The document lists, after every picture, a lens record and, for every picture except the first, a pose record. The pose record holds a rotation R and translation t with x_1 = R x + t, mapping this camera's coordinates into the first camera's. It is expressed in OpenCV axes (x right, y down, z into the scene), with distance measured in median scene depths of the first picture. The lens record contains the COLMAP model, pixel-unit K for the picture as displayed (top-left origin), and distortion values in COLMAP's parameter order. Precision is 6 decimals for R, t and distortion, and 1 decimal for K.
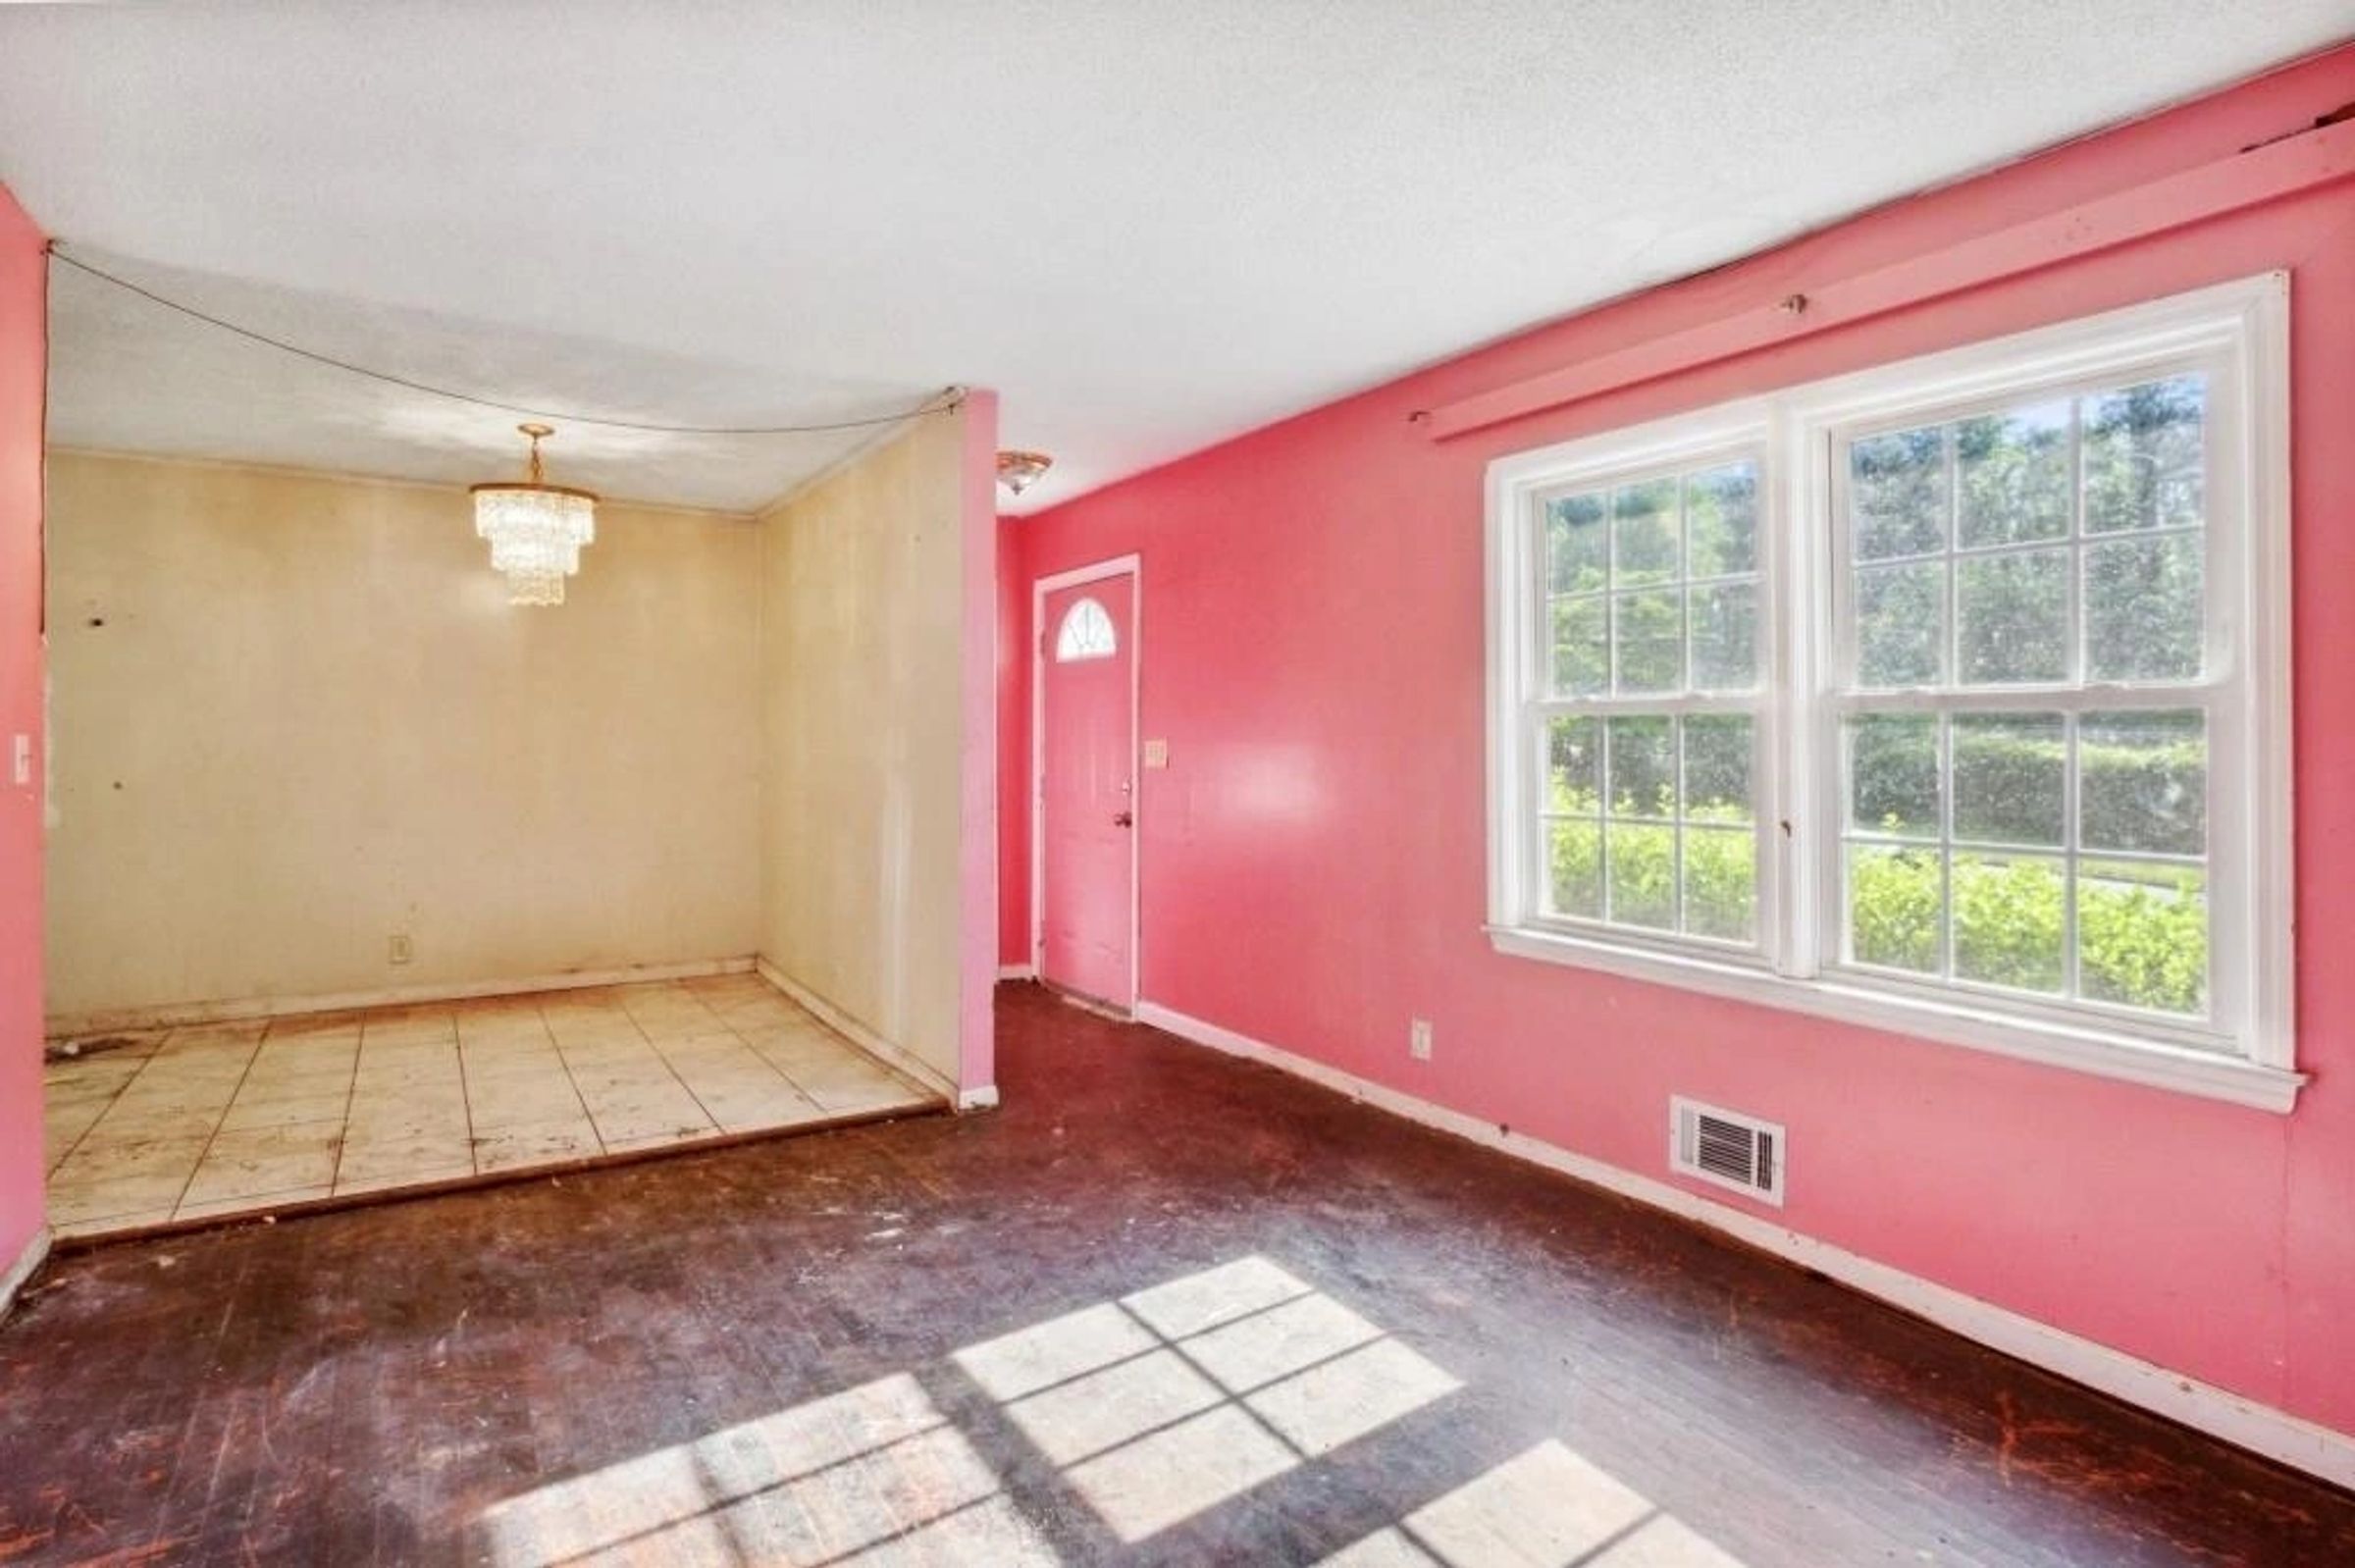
lens RADIAL K [[1138.6, 0, 1101.1], [0, 1138.6, 726.3], [0, 0, 1]] dist [-0.014982, 0.005419]
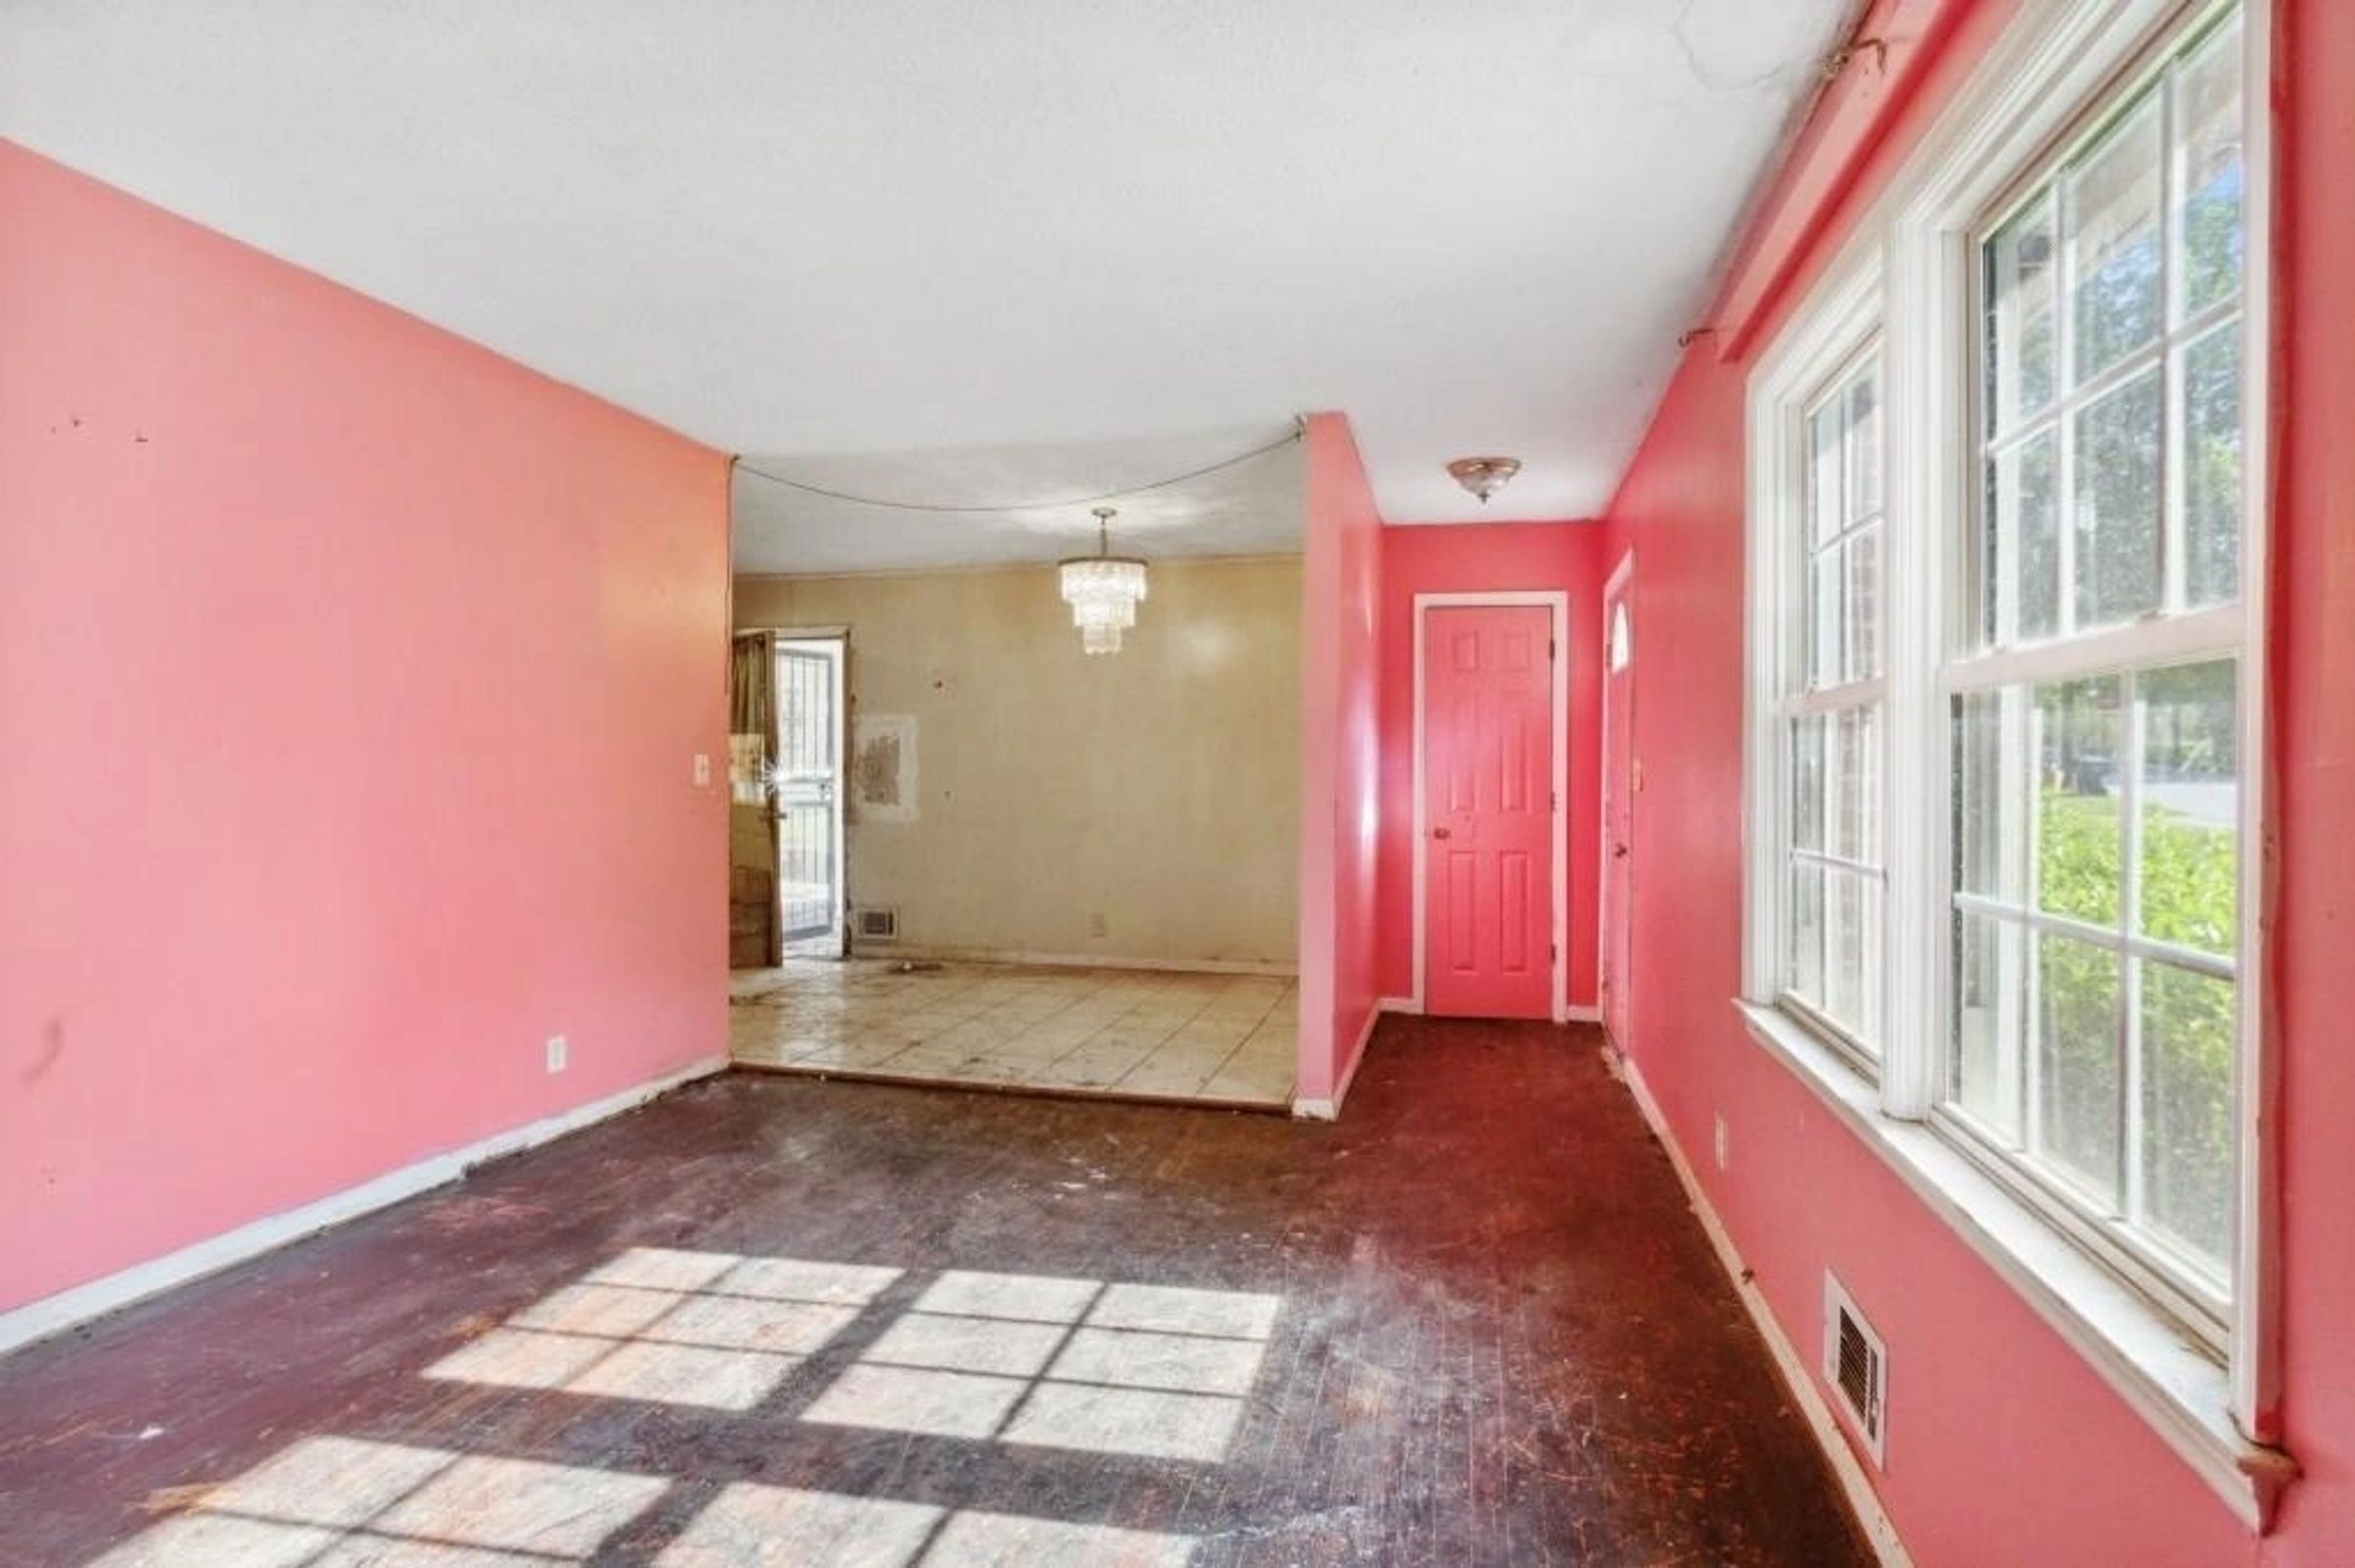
lens RADIAL K [[1138.6, 0, 1207.7], [0, 1138.6, 751.0], [0, 0, 1]] dist [-0.014982, 0.005419]
pose [[0.733425, -0.010740, -0.679686, 0.740189], [0.006336, 0.999940, -0.008964, 0.021304], [0.679741, 0.002268, 0.733448, 0.267147]]
